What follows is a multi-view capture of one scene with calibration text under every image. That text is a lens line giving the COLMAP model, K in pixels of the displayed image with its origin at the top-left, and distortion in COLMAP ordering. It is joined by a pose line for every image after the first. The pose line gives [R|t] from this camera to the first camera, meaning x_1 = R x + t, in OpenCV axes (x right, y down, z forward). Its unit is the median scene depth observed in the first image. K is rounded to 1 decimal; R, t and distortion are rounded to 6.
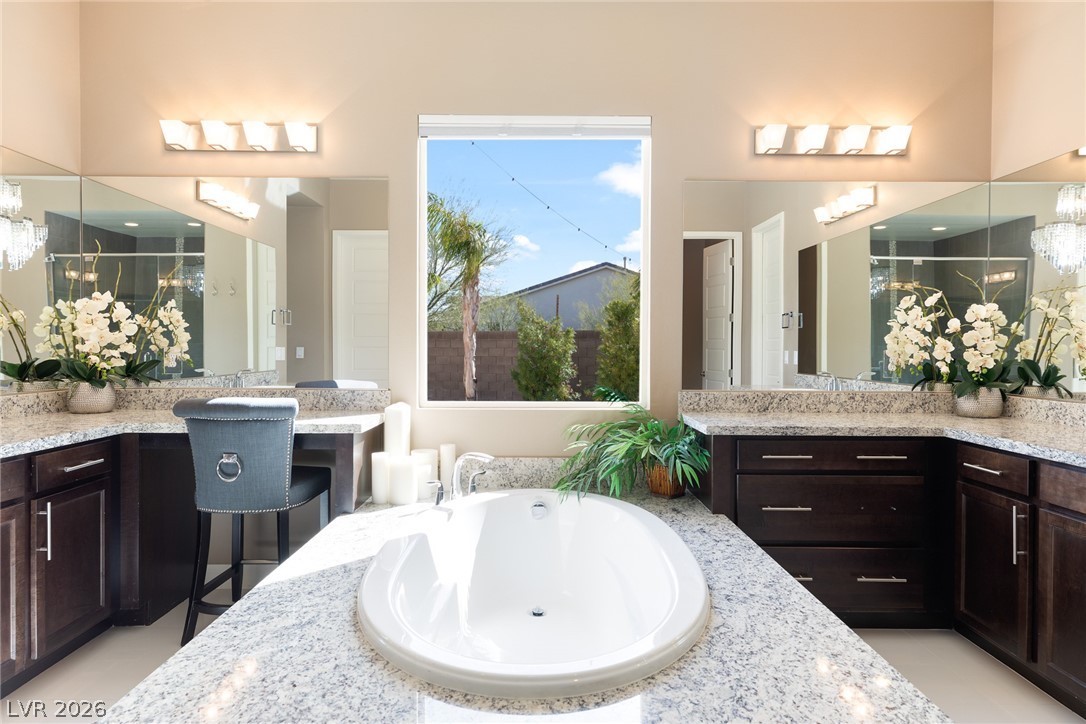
lens RADIAL K [[664.0, 0, 539.1], [0, 664.0, 359.0], [0, 0, 1]] dist [0.006286, 0.002080]
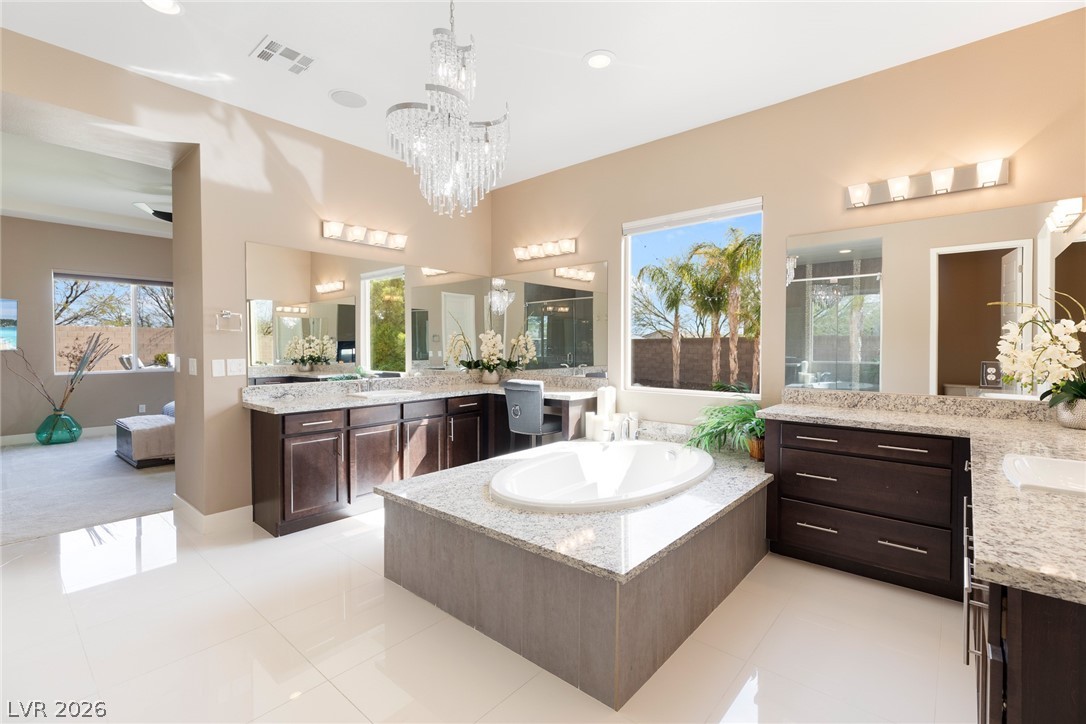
lens RADIAL K [[484.7, 0, 541.8], [0, 484.7, 356.2], [0, 0, 1]] dist [0.003759, 0.000403]
pose [[0.753064, 0.009167, -0.657883, 0.595668], [-0.007130, 0.999958, 0.005772, -0.025480], [0.657909, 0.000344, 0.753098, -0.128994]]
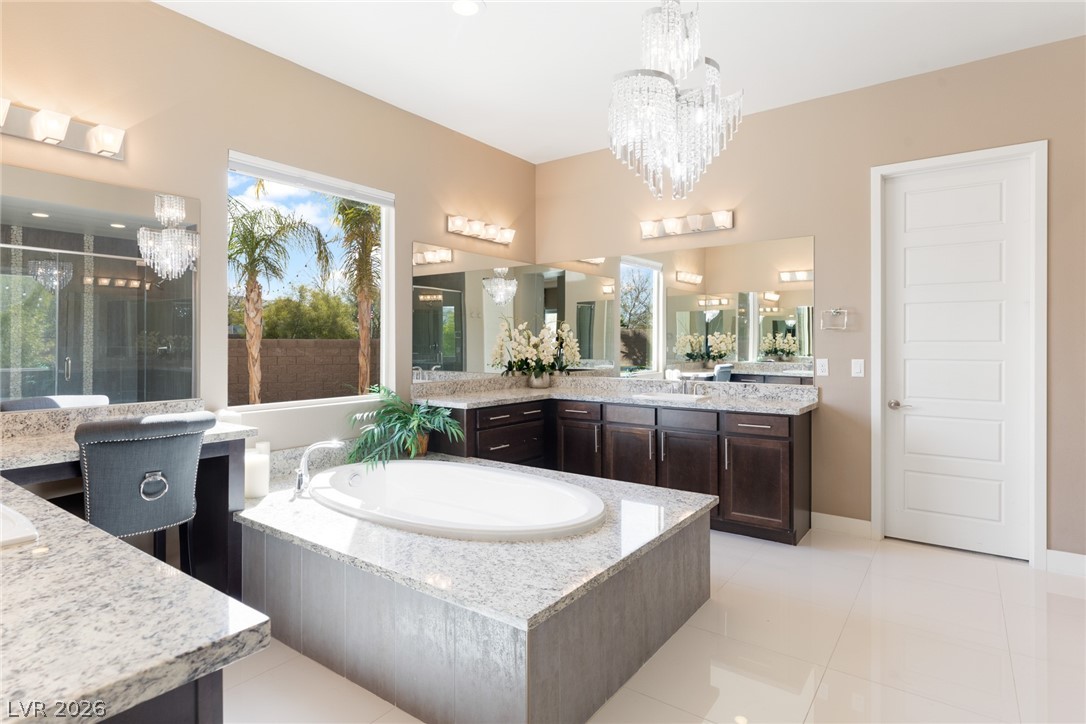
lens RADIAL K [[573.6, 0, 542.2], [0, 573.6, 341.5], [0, 0, 1]] dist [-0.000967, 0.000348]
pose [[0.591108, -0.000649, 0.806592, -0.759355], [0.017674, 0.999770, -0.012149, -0.029717], [-0.806399, 0.021437, 0.590984, 0.020731]]
